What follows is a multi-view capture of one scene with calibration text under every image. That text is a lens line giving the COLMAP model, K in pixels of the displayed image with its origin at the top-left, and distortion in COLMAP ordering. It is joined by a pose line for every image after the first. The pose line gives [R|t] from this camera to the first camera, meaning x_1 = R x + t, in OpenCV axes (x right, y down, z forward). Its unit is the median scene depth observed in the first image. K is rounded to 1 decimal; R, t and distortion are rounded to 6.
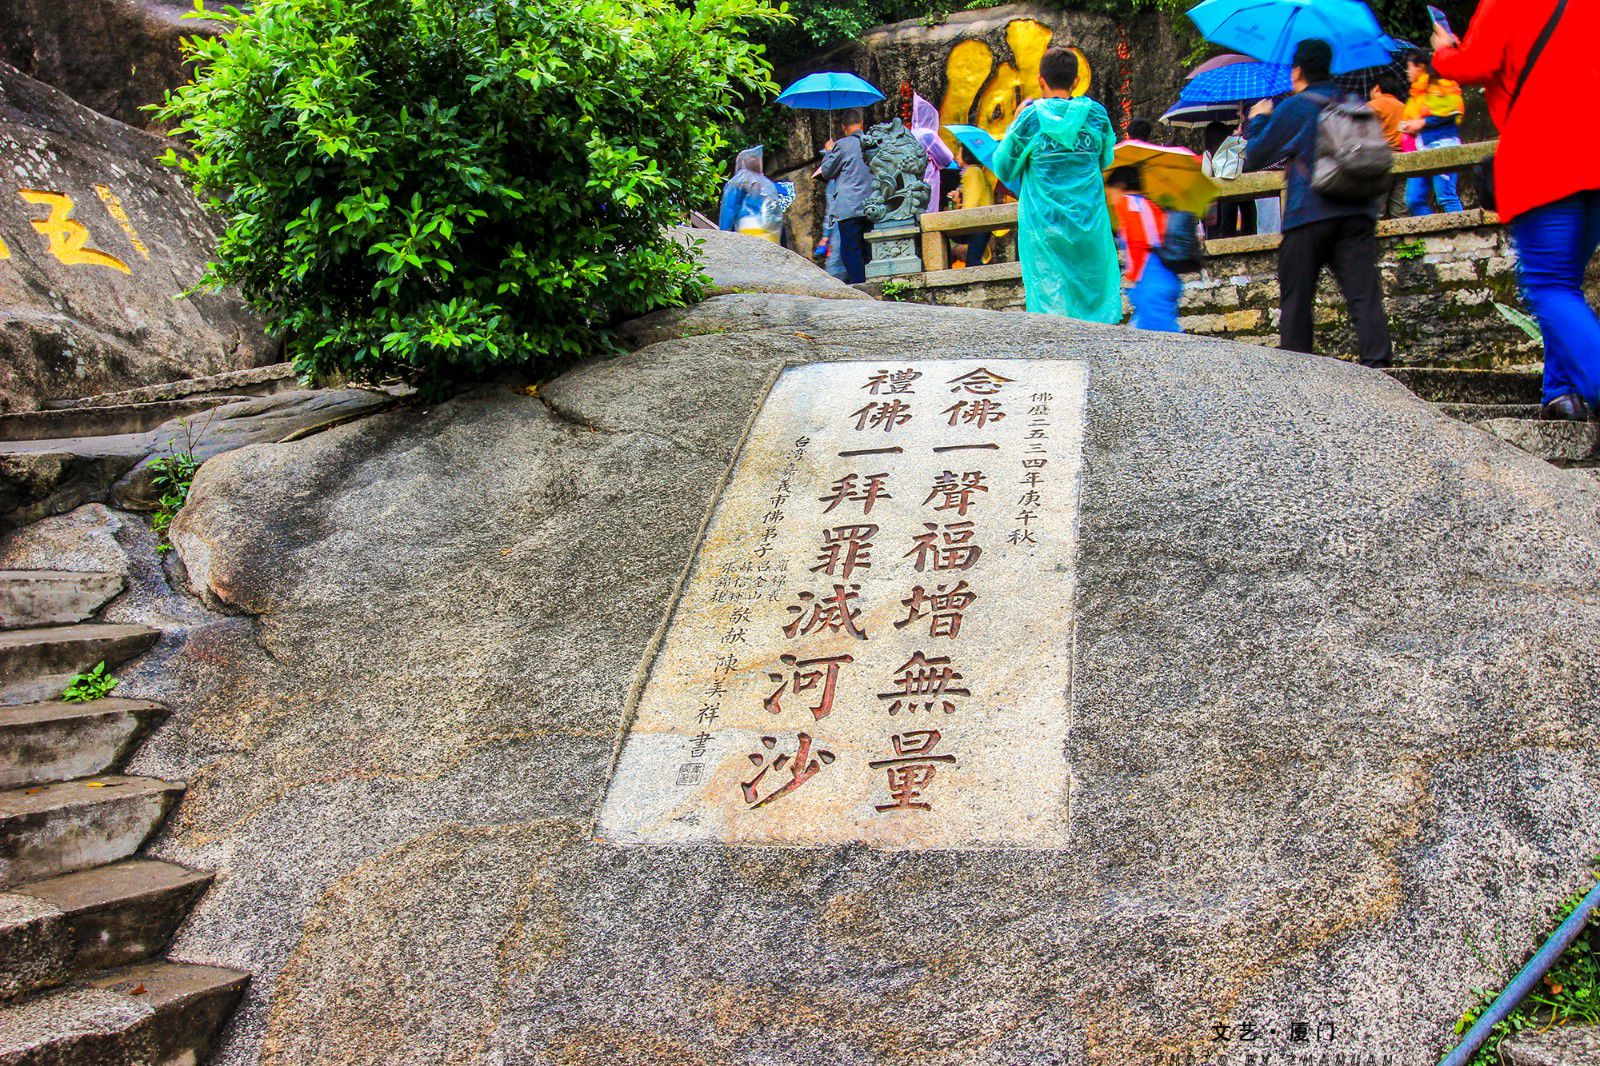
lens RADIAL K [[1233.1, 0, 799.1], [0, 1233.1, 535.0], [0, 0, 1]] dist [0.004612, 0.004889]
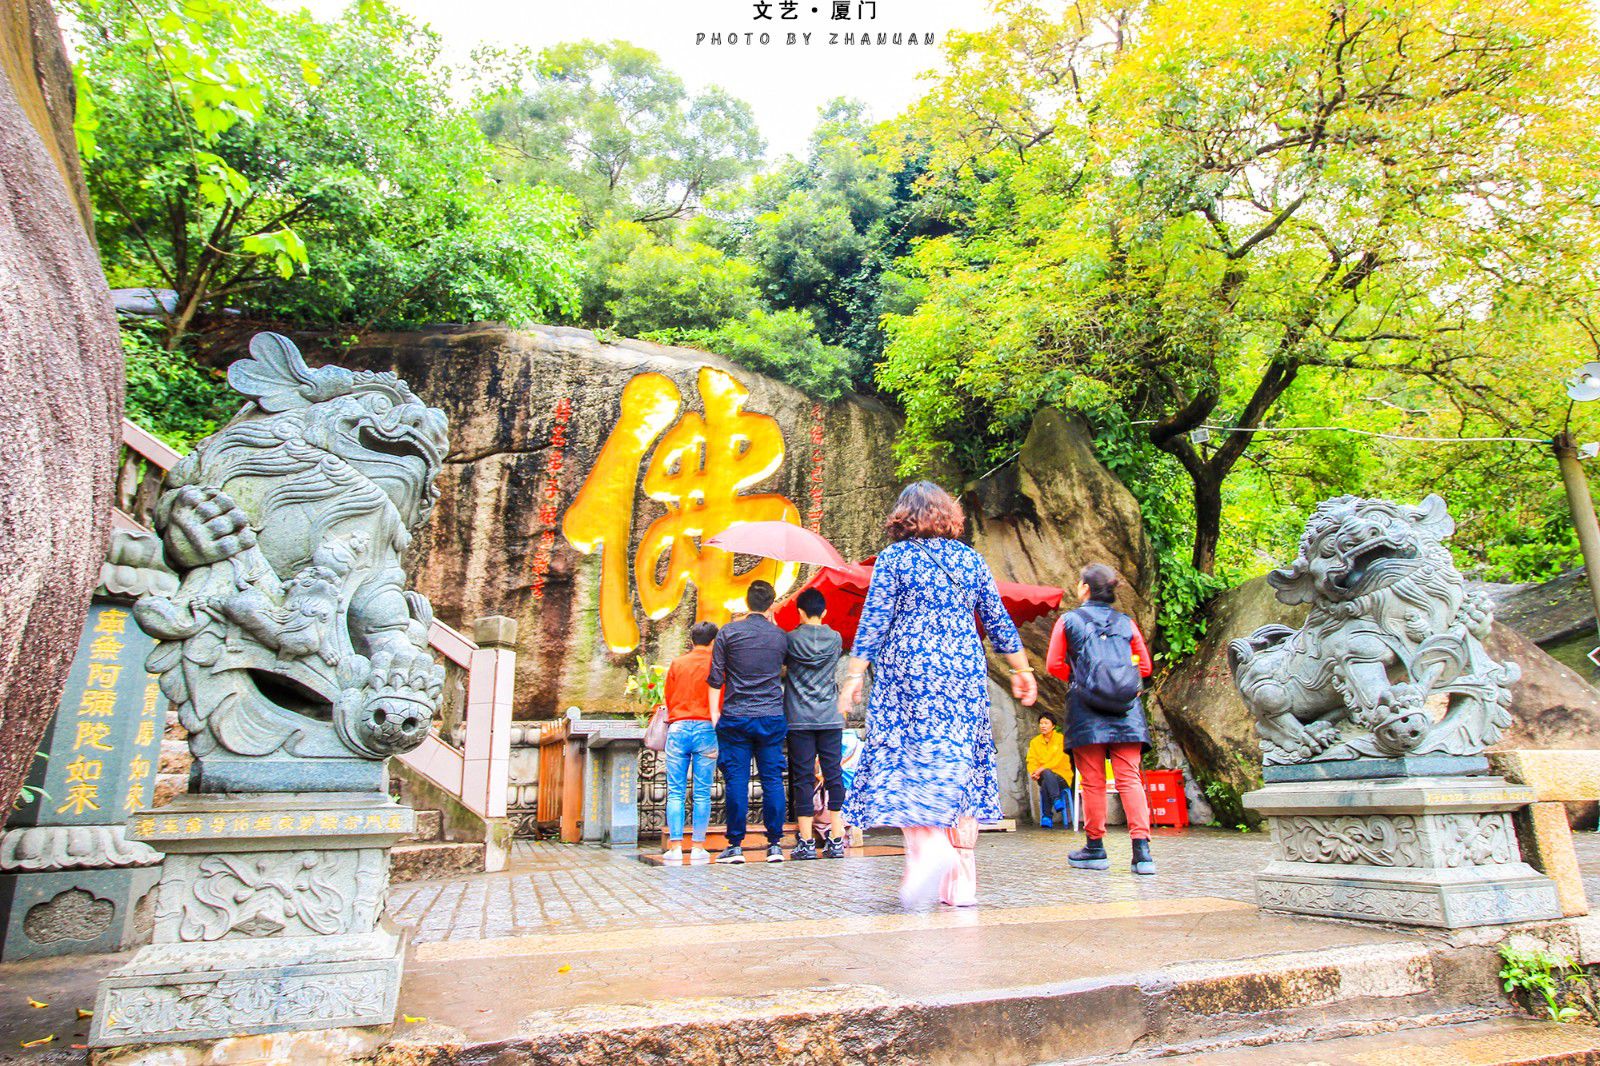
lens RADIAL K [[987.4, 0, 801.7], [0, 987.4, 532.9], [0, 0, 1]] dist [0.001193, 0.000013]
pose [[0.787741, 0.189274, 0.586208, -0.141603], [-0.021503, 0.959495, -0.280904, -0.126683], [-0.615631, 0.208674, 0.759903, 0.482058]]
